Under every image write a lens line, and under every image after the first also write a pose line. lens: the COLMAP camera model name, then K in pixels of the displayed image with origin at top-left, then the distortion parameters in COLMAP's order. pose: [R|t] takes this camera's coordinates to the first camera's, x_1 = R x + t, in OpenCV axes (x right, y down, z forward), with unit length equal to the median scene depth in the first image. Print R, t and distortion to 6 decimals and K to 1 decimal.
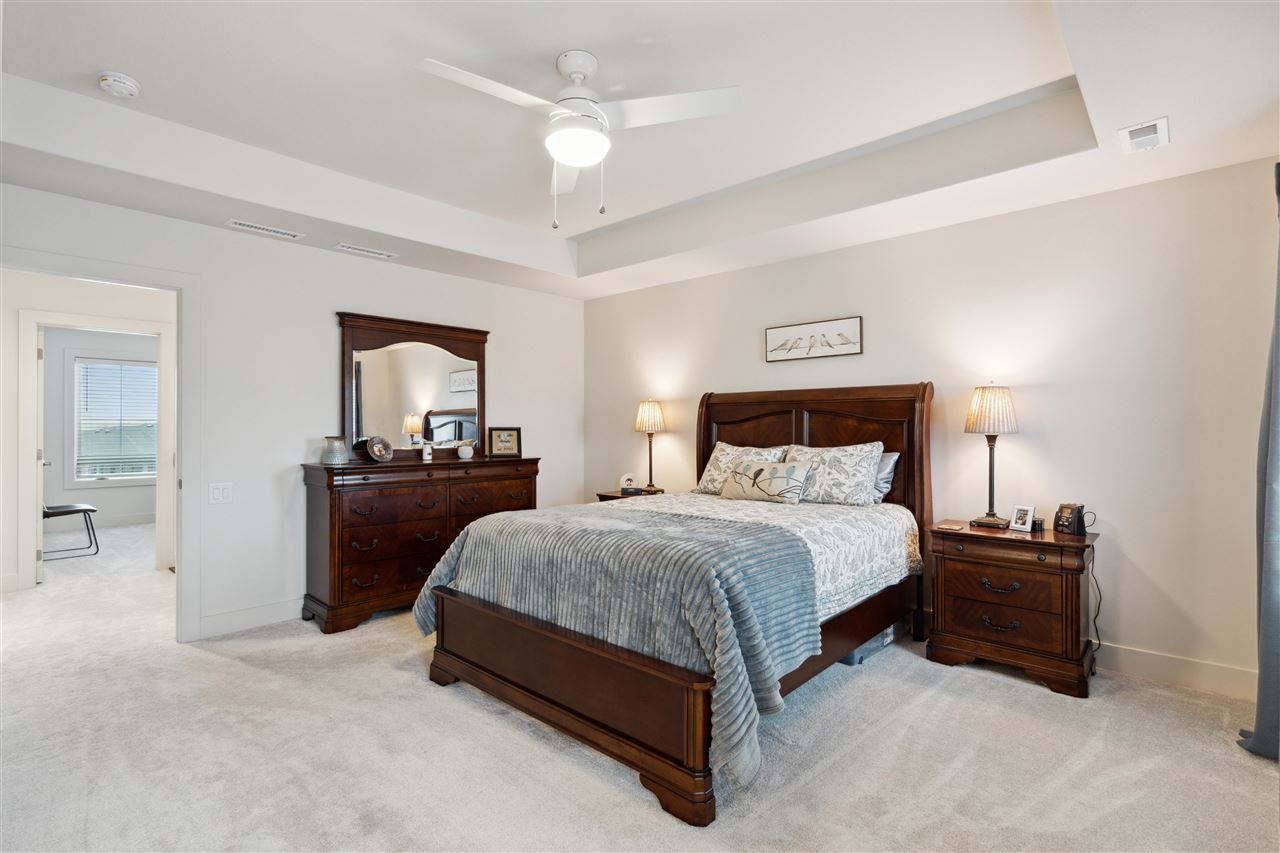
lens RADIAL K [[587.0, 0, 633.6], [0, 587.0, 433.5], [0, 0, 1]] dist [-0.006196, 0.002451]
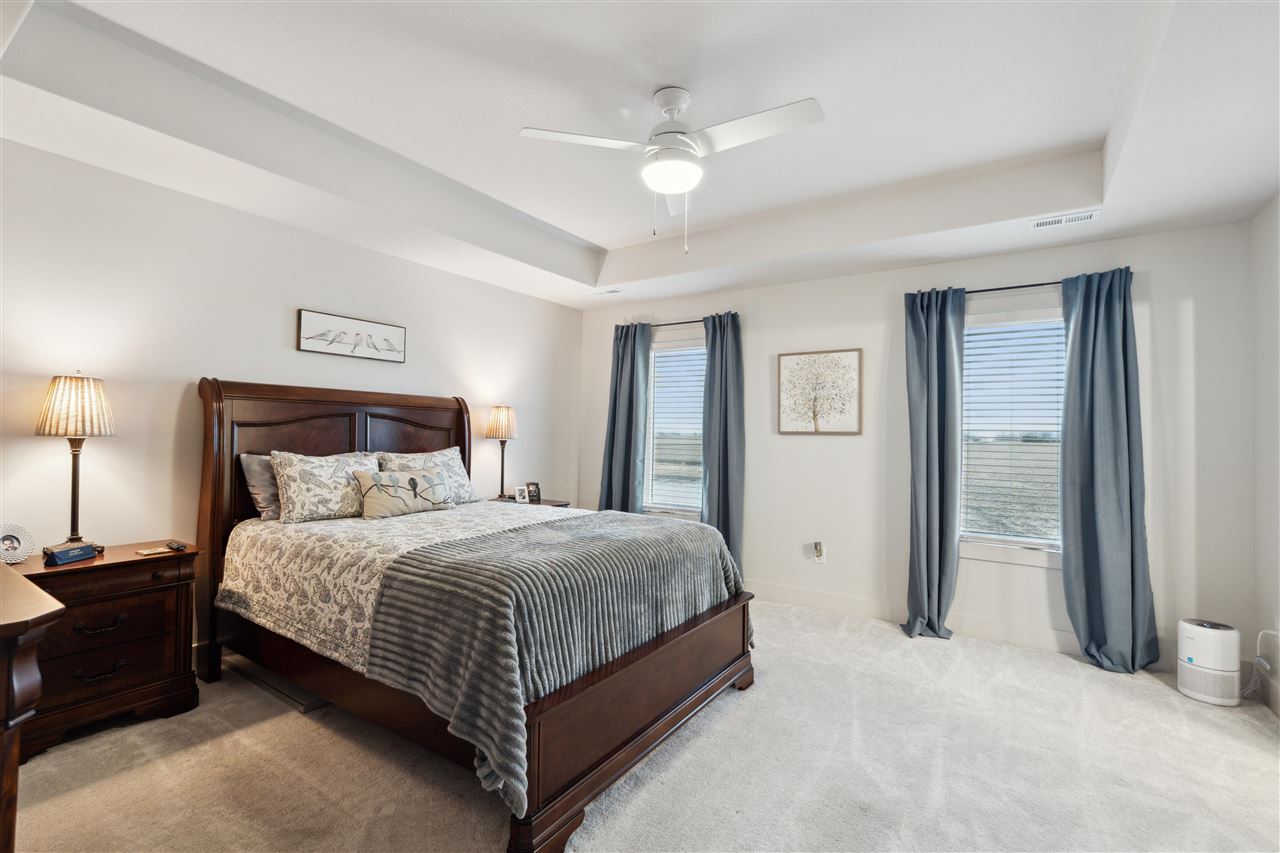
lens RADIAL K [[587.0, 0, 632.7], [0, 587.0, 424.1], [0, 0, 1]] dist [-0.006196, 0.002451]
pose [[-0.144946, 0.019713, 0.989243, -0.673433], [-0.002736, 0.999790, -0.020324, -0.006208], [-0.989436, -0.005652, -0.144862, 0.710029]]
